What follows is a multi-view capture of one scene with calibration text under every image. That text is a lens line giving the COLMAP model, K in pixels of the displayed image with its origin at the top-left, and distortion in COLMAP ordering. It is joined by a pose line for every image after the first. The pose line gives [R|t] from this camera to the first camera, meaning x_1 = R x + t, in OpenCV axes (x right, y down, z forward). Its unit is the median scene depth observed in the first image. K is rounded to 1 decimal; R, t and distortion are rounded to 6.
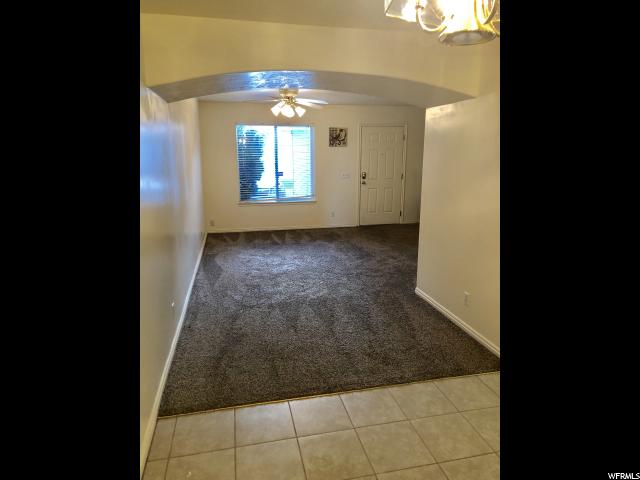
lens RADIAL K [[401.0, 0, 320.0], [0, 401.0, 240.0], [0, 0, 1]] dist [0.003903, 0.000166]
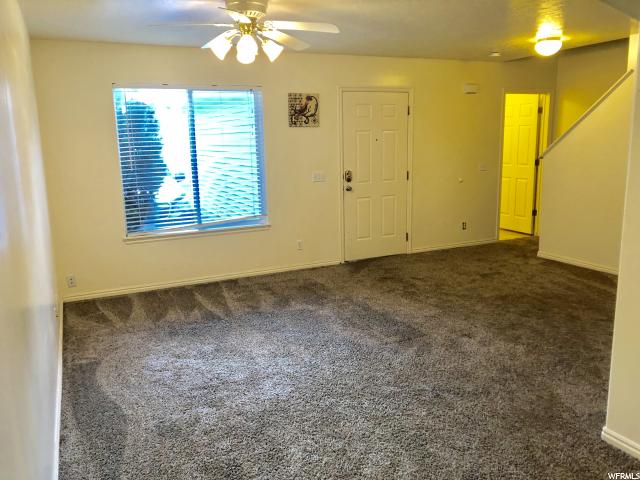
lens RADIAL K [[509.6, 0, 320.0], [0, 509.6, 240.0], [0, 0, 1]] dist [-0.009879, -0.012245]
pose [[0.970083, -0.067668, 0.233154, -0.114525], [0.072926, 0.997239, -0.013996, -0.065003], [-0.231563, 0.030581, 0.972339, 0.314405]]
